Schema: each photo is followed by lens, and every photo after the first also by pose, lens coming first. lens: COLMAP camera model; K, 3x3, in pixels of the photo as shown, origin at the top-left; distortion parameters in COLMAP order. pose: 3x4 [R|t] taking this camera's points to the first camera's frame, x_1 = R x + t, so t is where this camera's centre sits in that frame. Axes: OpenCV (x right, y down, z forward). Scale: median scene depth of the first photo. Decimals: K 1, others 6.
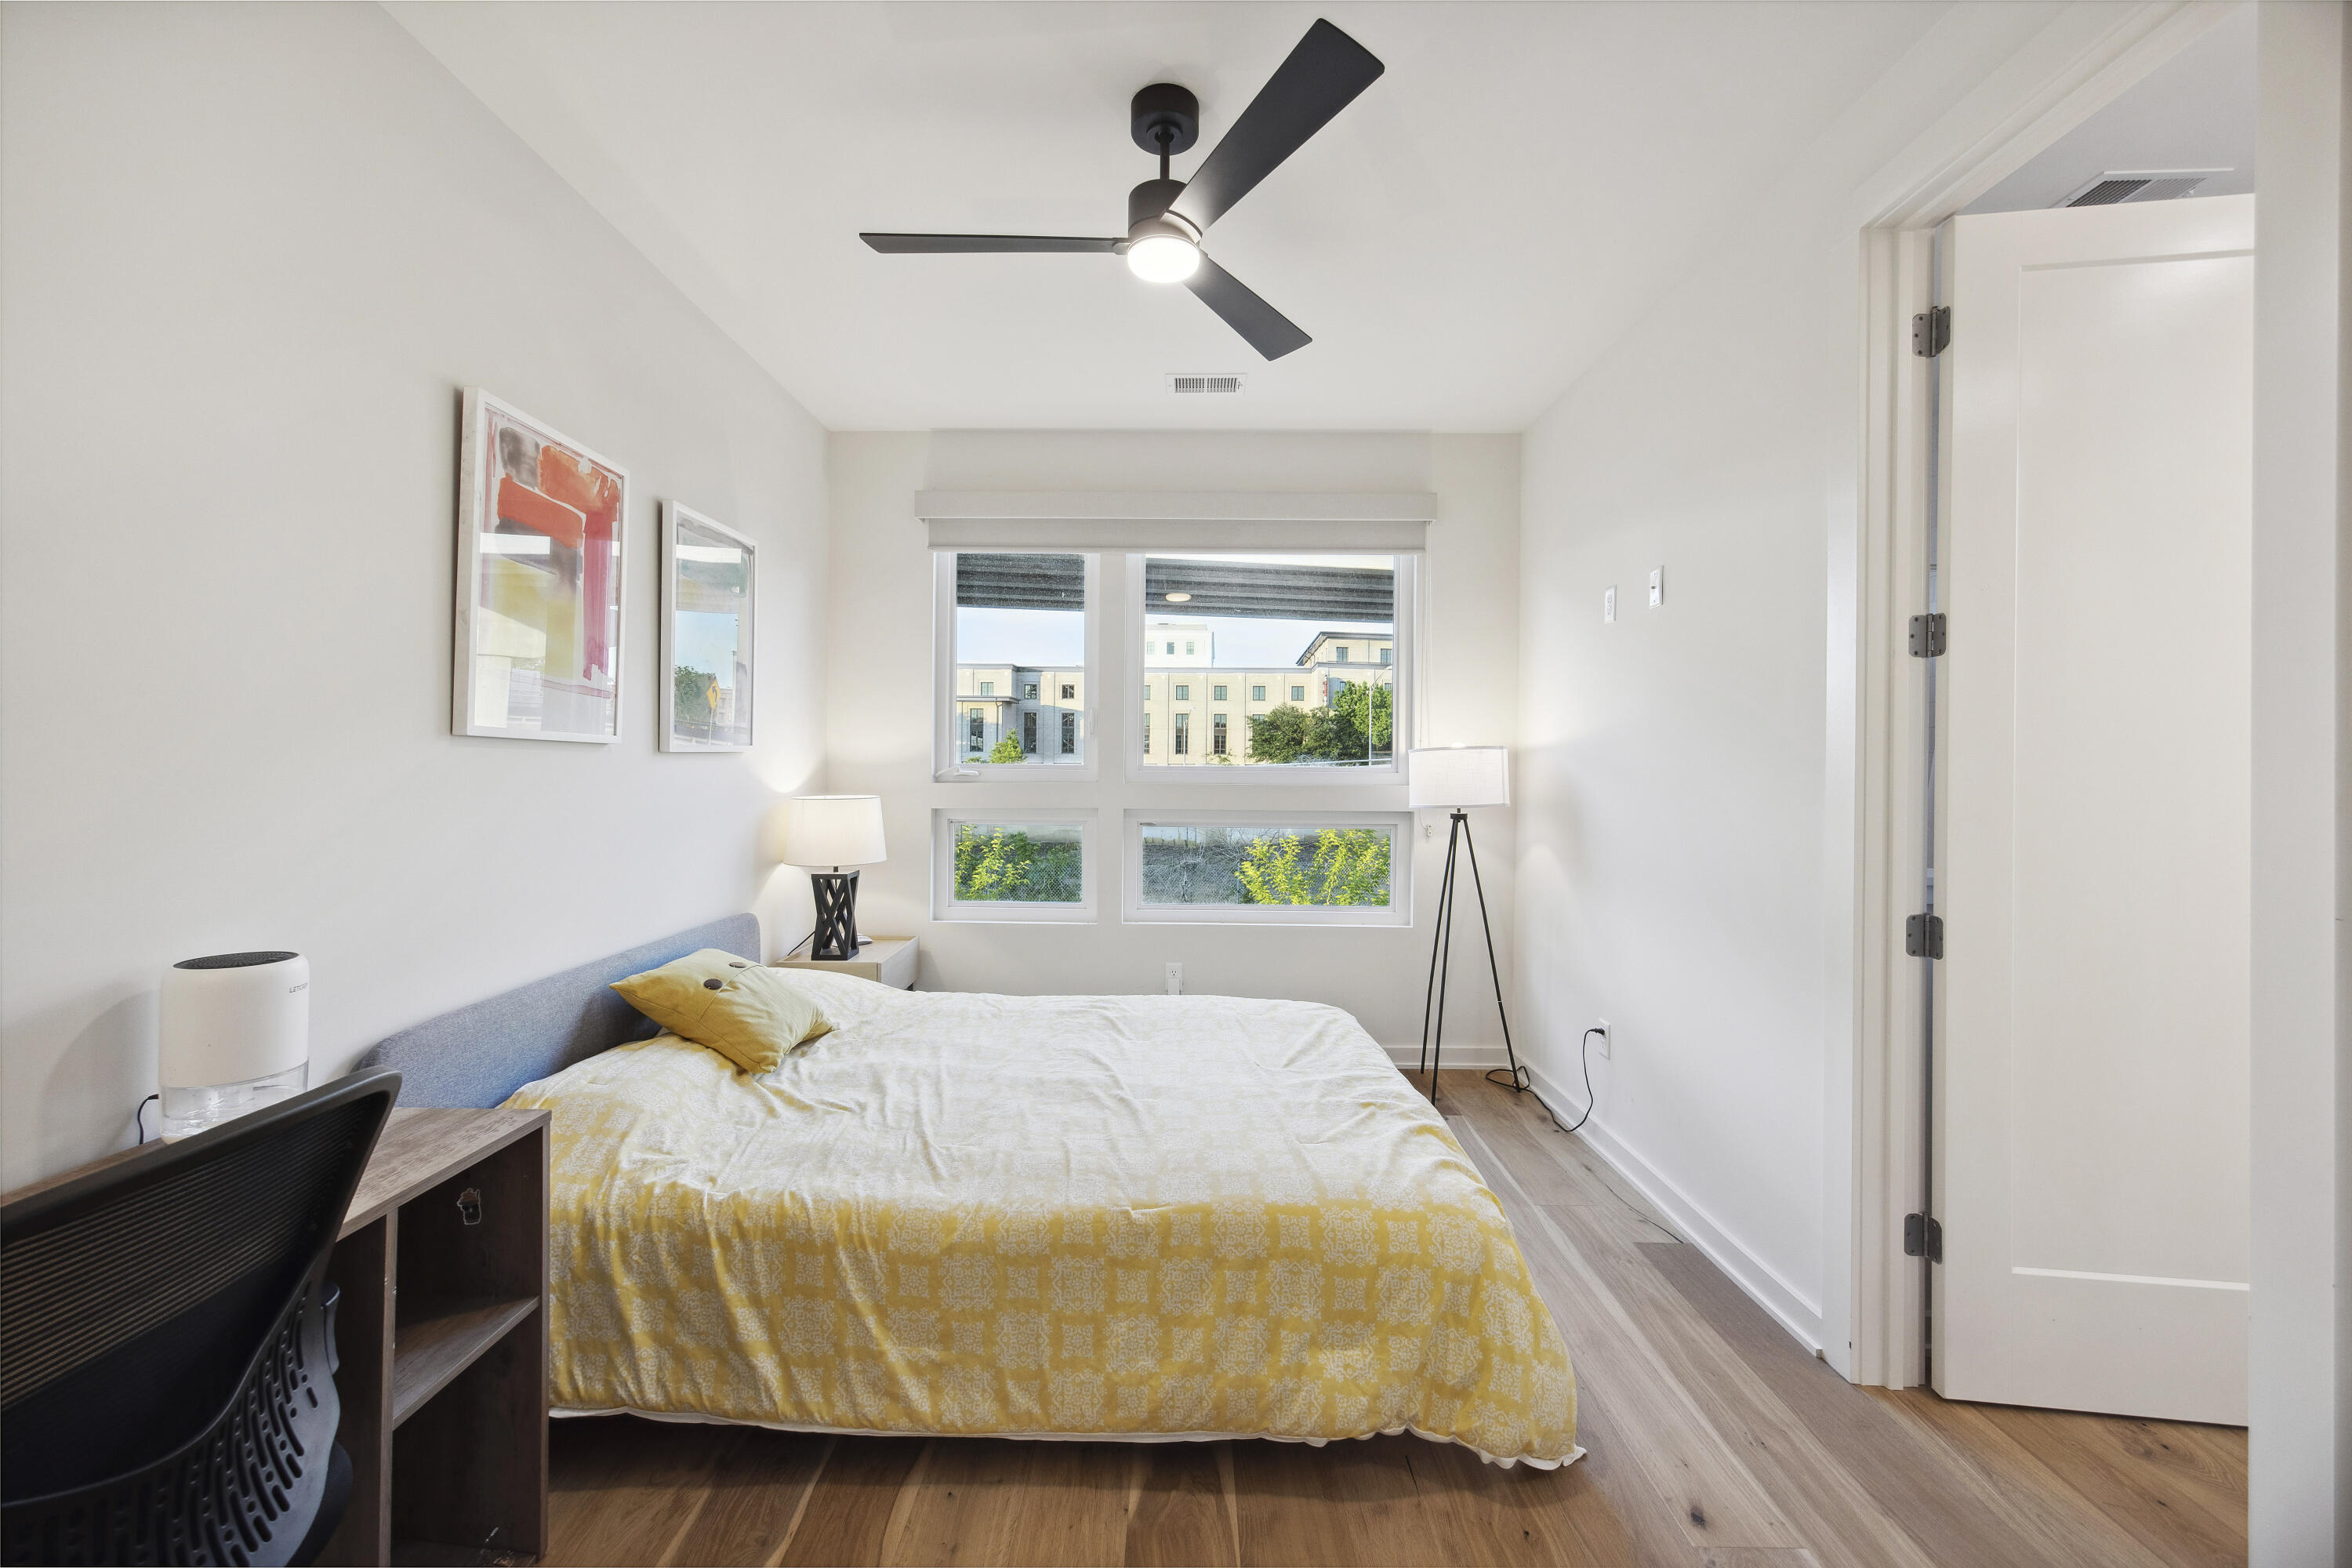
lens RADIAL K [[936.8, 0, 1178.1], [0, 936.8, 774.7], [0, 0, 1]] dist [0.003047, 0.000107]
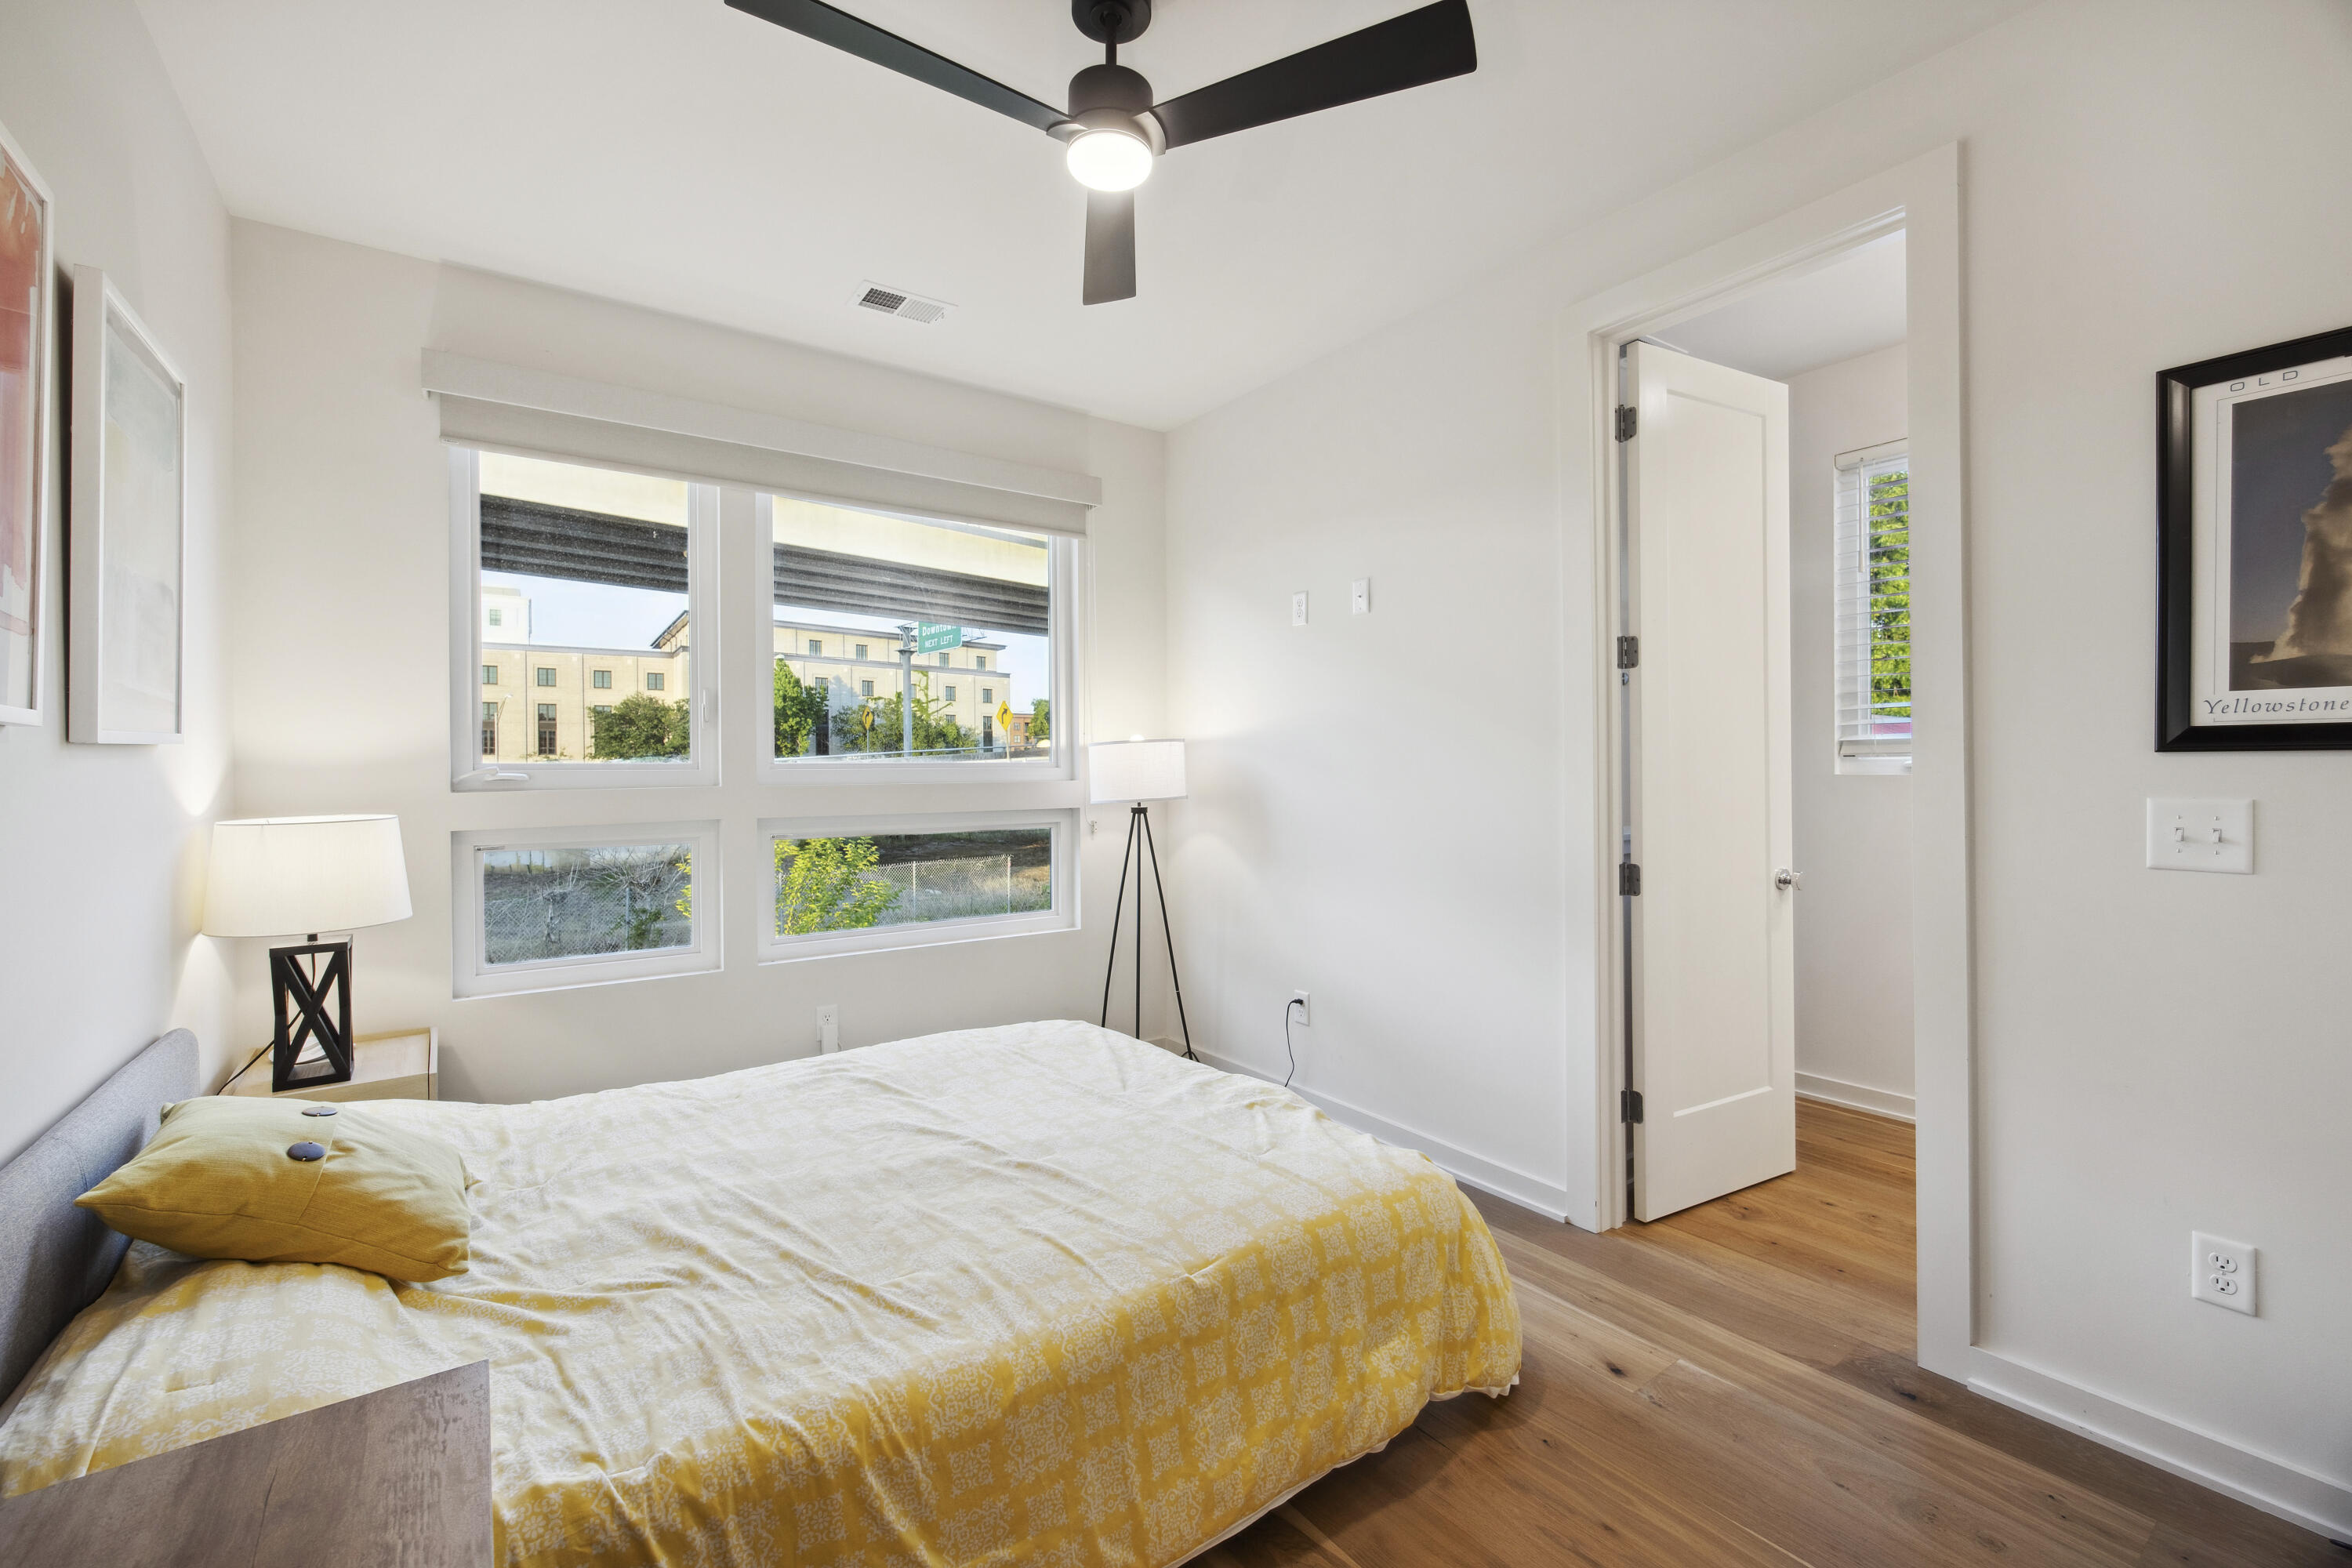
lens RADIAL K [[985.1, 0, 1188.5], [0, 985.1, 774.6], [0, 0, 1]] dist [-0.001252, -0.001181]
pose [[0.800576, -0.019648, 0.598908, -0.509274], [0.019602, 0.999786, 0.006598, 0.002524], [-0.598910, 0.006458, 0.800790, 0.247874]]
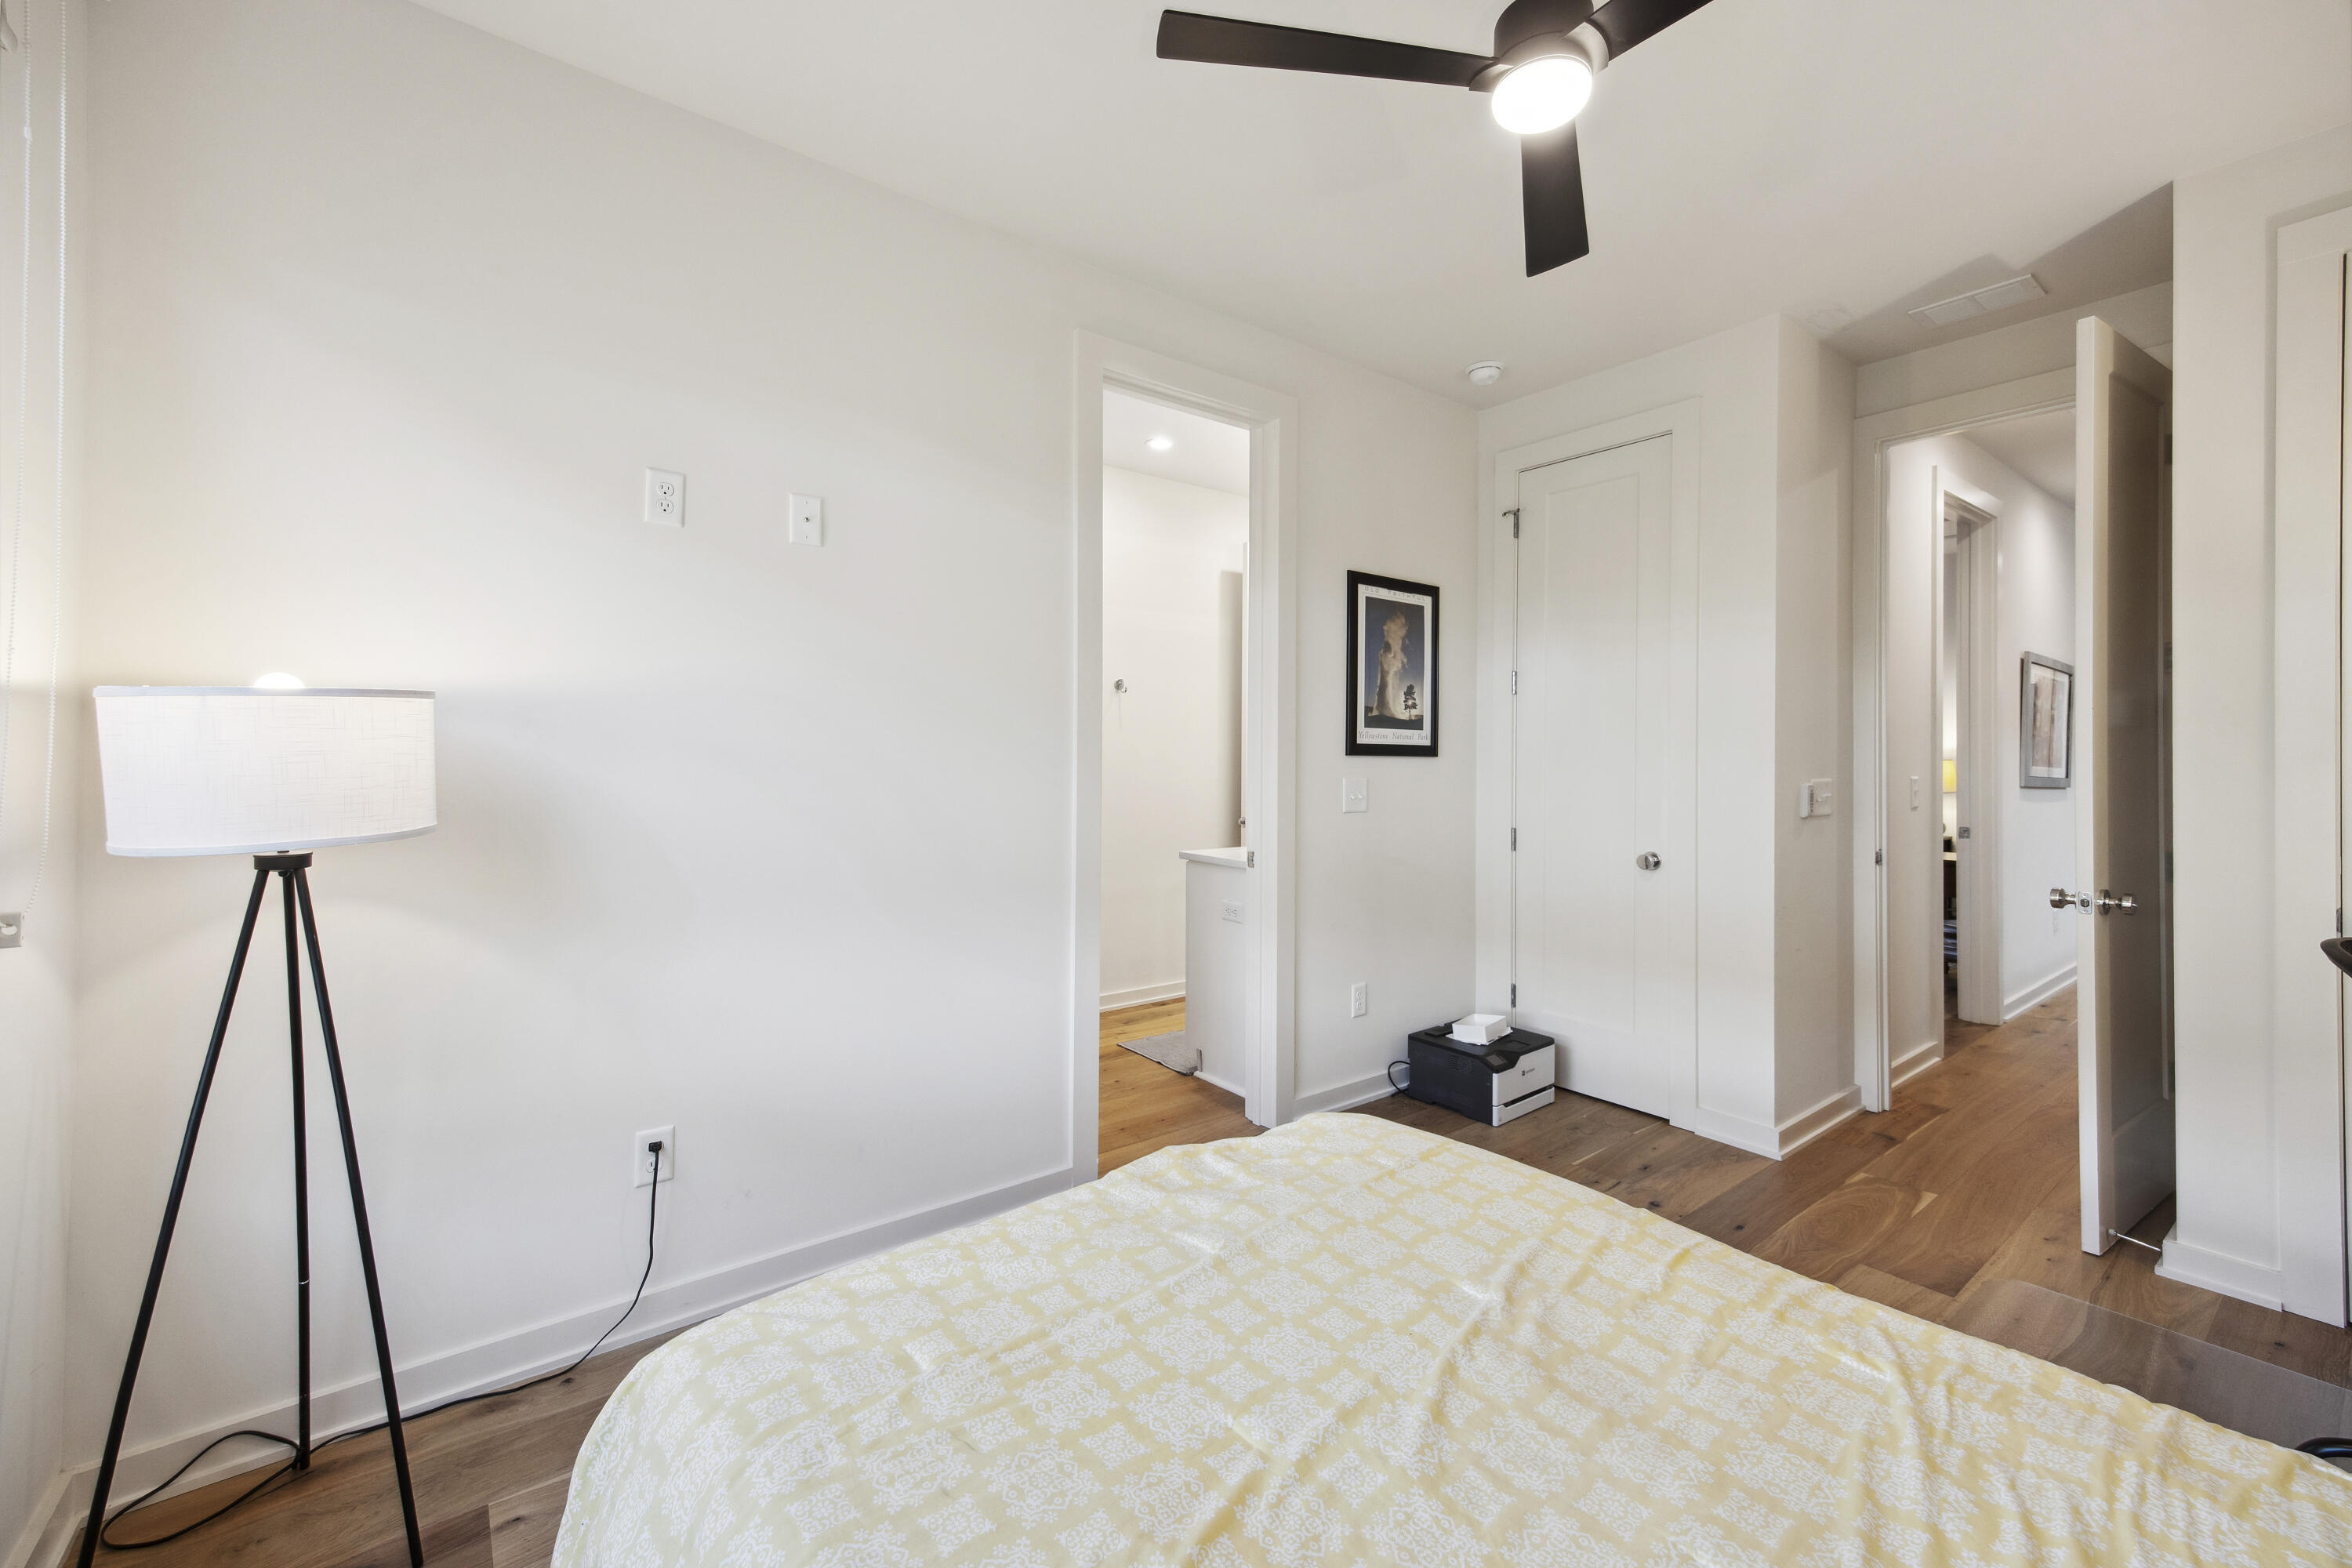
lens RADIAL K [[936.8, 0, 1181.1], [0, 936.8, 772.8], [0, 0, 1]] dist [0.003047, 0.000107]
pose [[-0.617018, -0.020033, 0.786694, -0.447024], [-0.000918, 0.999694, 0.024737, -0.006157], [-0.786949, 0.014541, -0.616847, 1.722929]]
